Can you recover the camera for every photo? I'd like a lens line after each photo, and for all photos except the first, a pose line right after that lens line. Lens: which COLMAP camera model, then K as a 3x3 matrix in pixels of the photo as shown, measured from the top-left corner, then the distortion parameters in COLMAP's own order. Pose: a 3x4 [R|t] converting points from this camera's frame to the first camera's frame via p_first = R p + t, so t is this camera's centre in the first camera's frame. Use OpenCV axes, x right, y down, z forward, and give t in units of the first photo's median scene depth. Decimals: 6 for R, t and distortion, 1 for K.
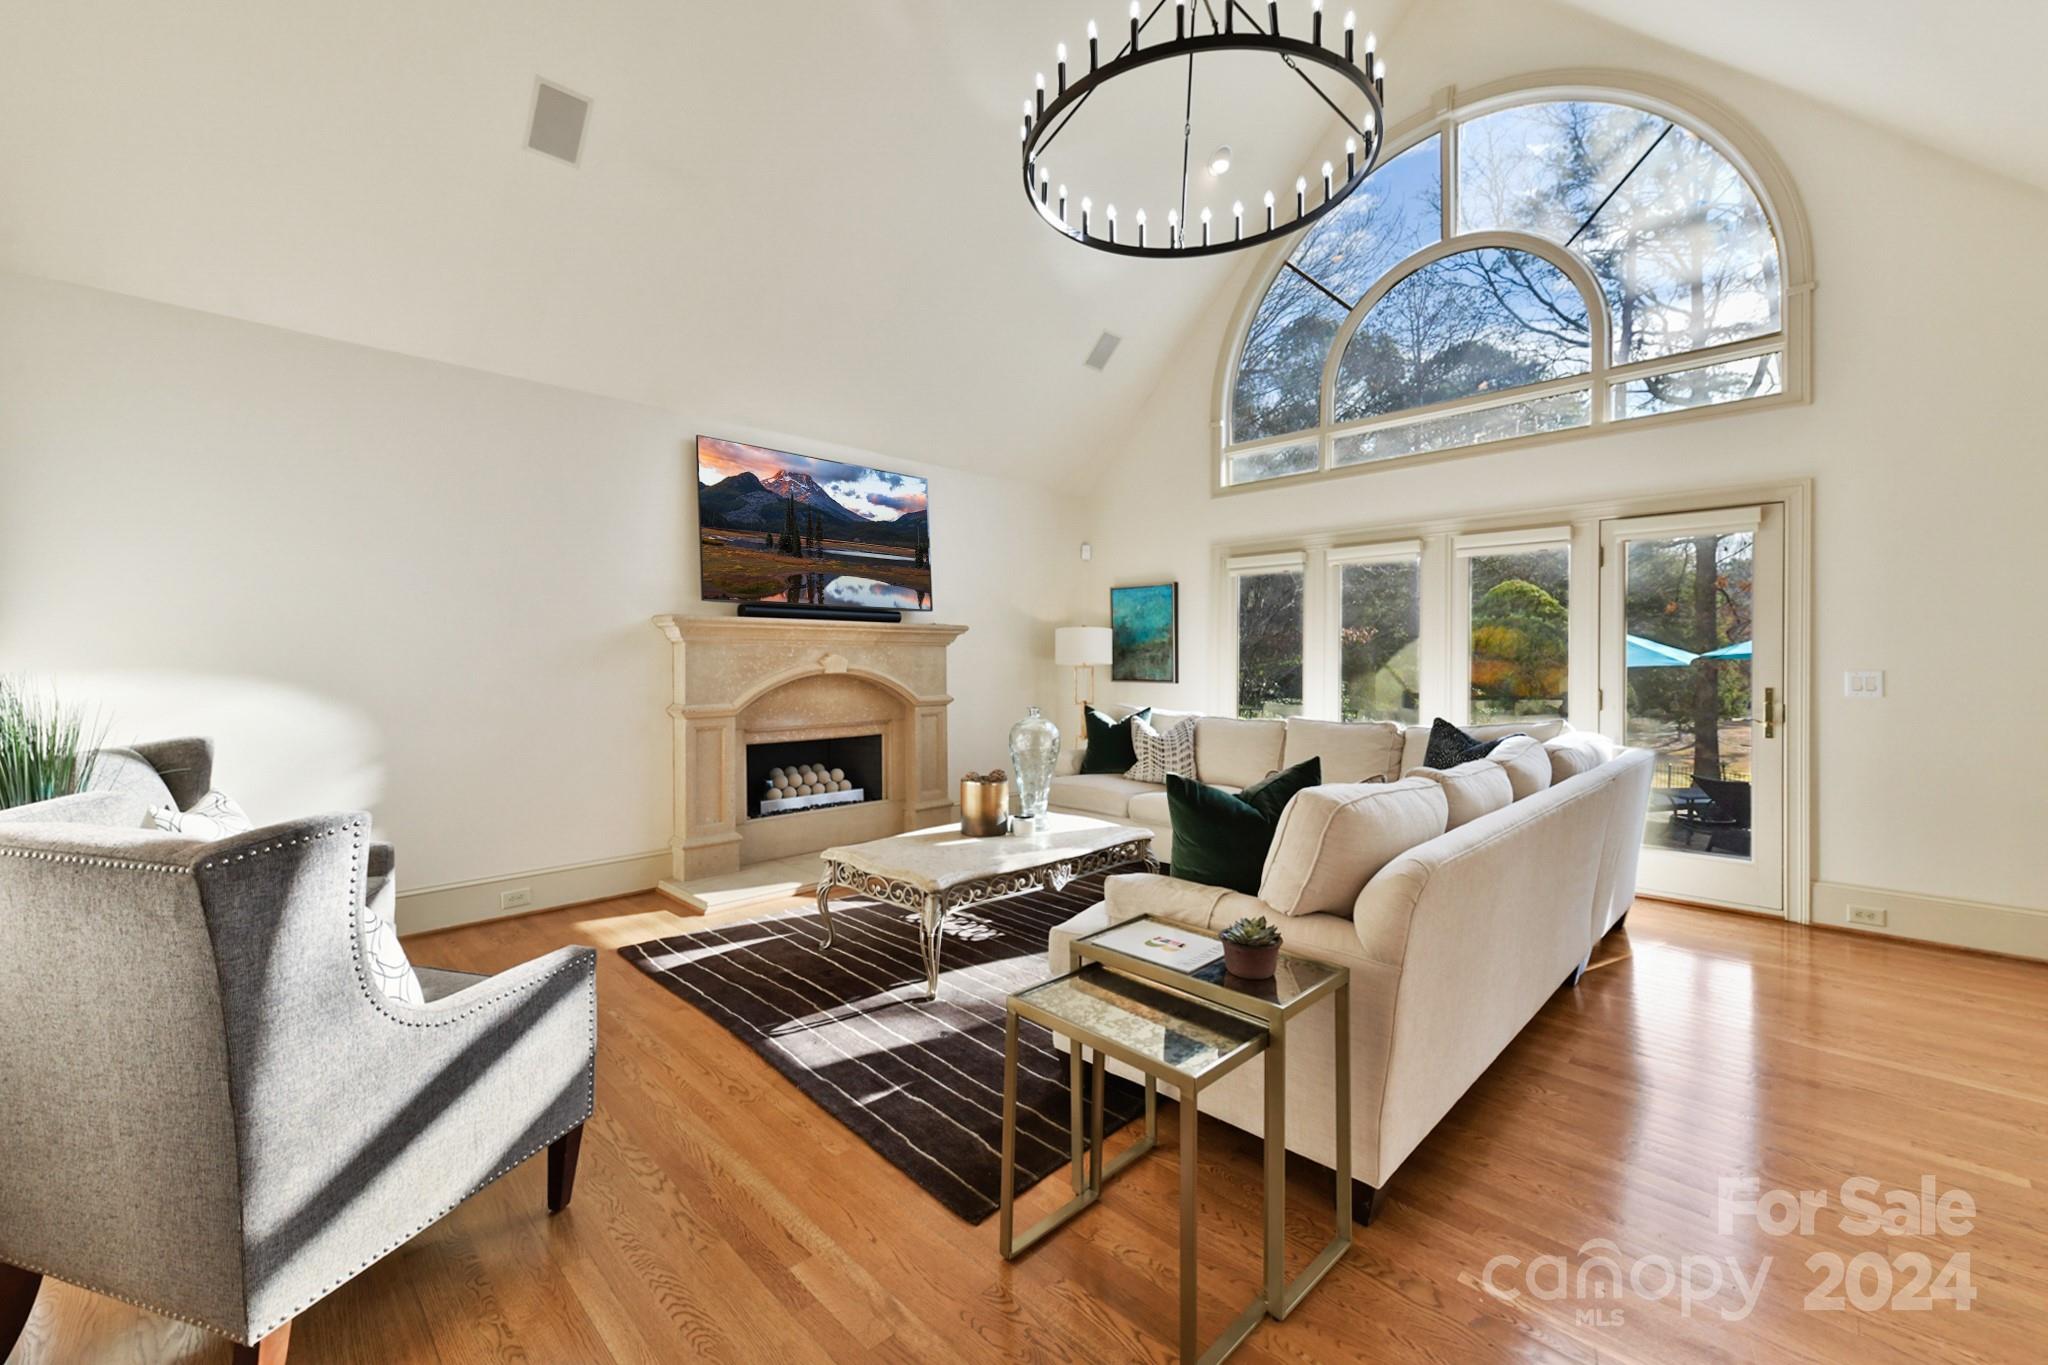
lens RADIAL K [[826.1, 0, 1011.8], [0, 826.1, 649.9], [0, 0, 1]] dist [0.002034, 0.000143]
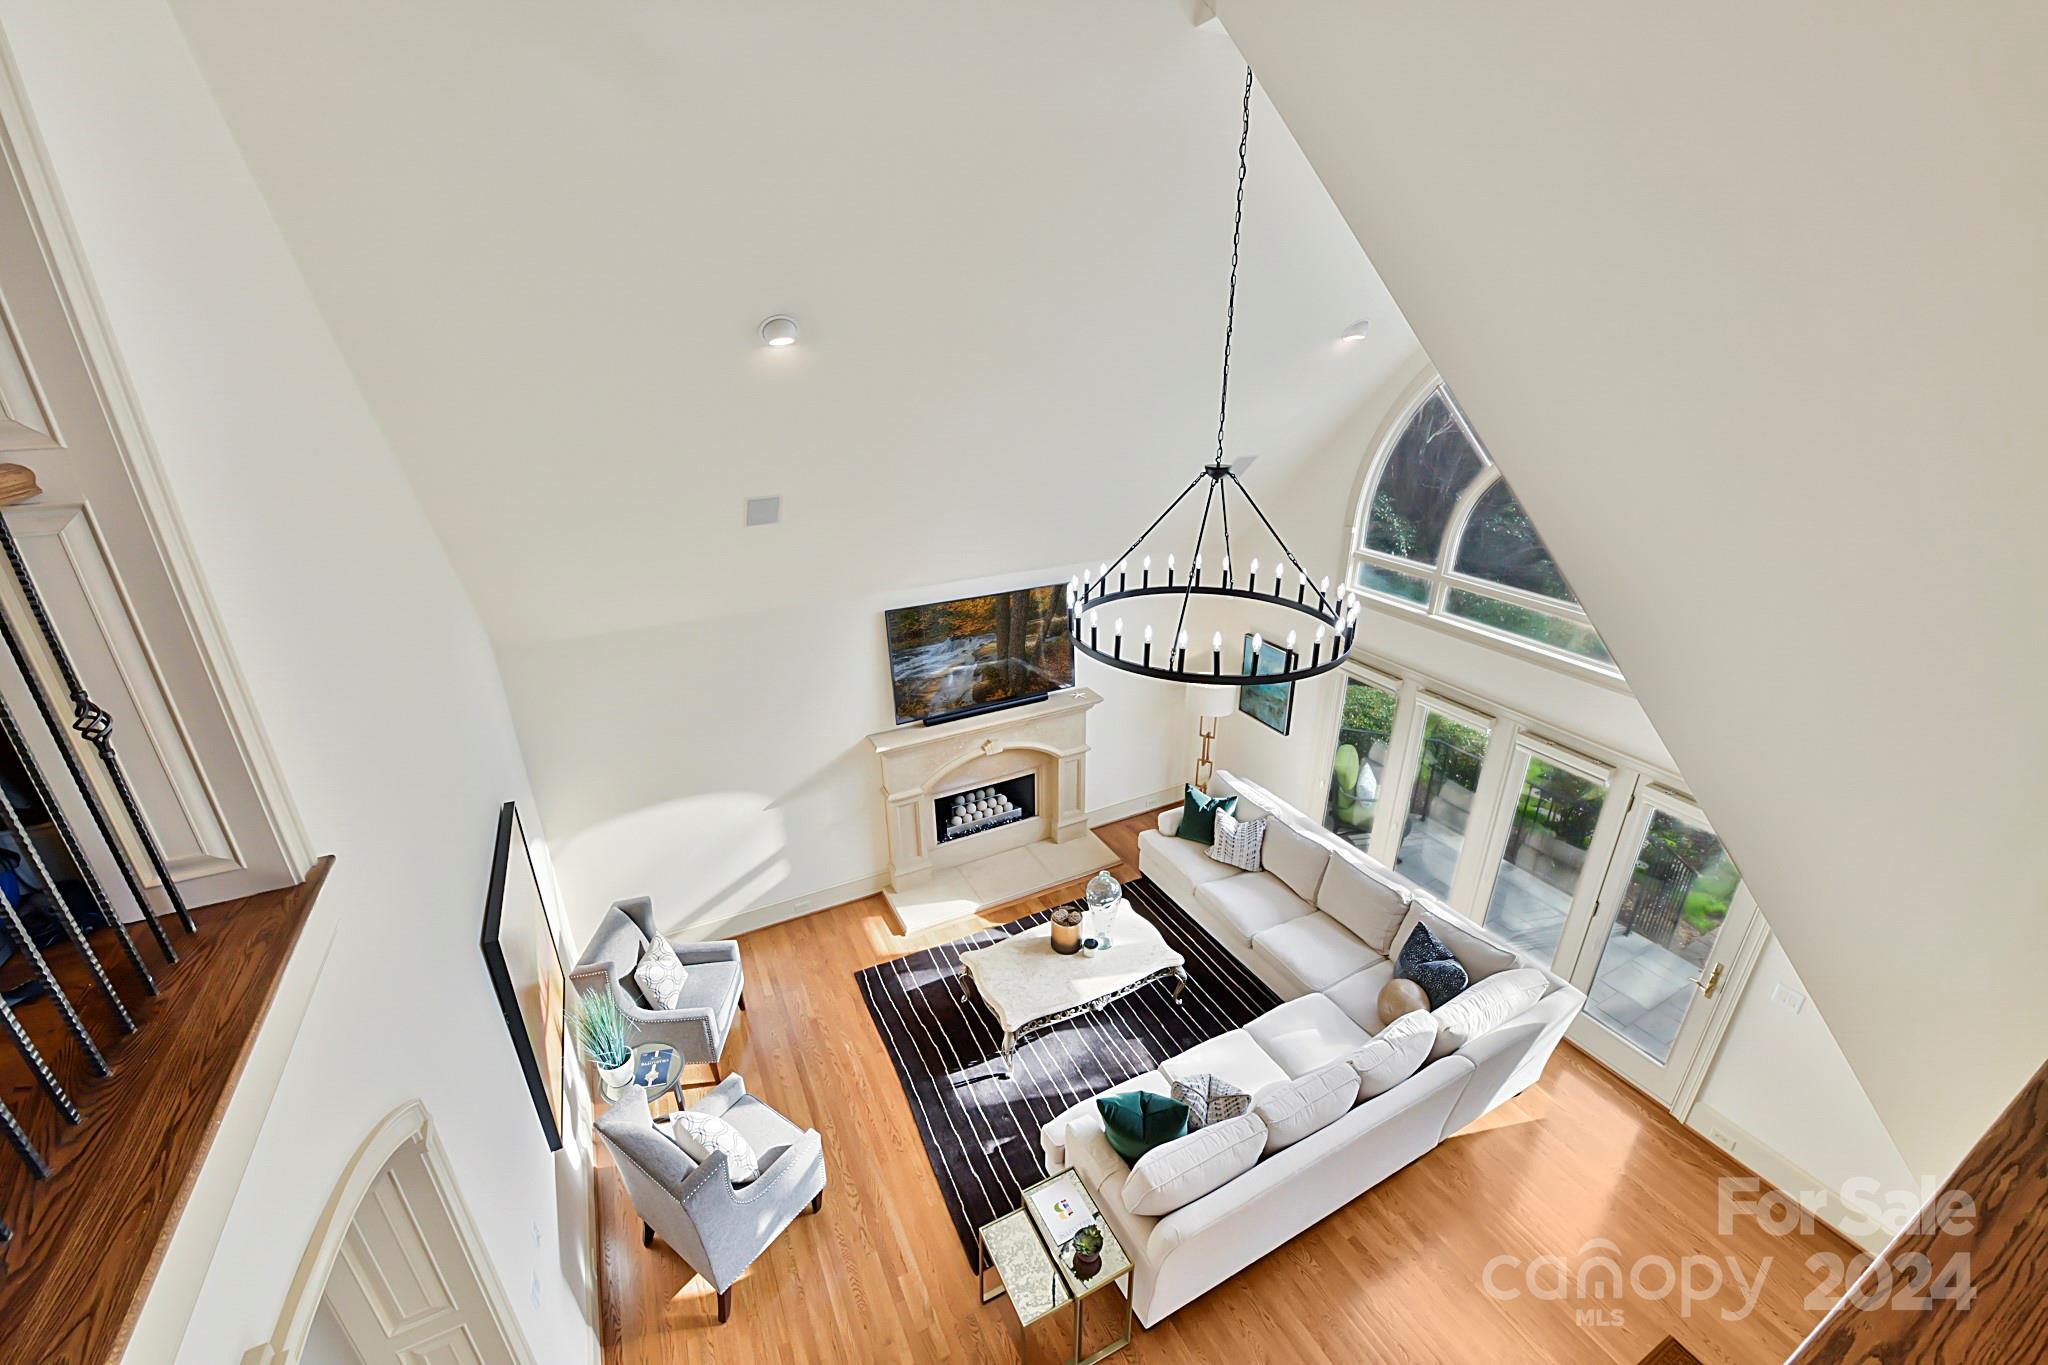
lens RADIAL K [[818.3, 0, 1029.2], [0, 818.3, 667.0], [0, 0, 1]] dist [0.002118, -0.000358]
pose [[0.957001, 0.108499, -0.269029, 0.184942], [0.004650, 0.921561, 0.388205, -0.613138], [0.290046, -0.372764, 0.881431, -0.119338]]
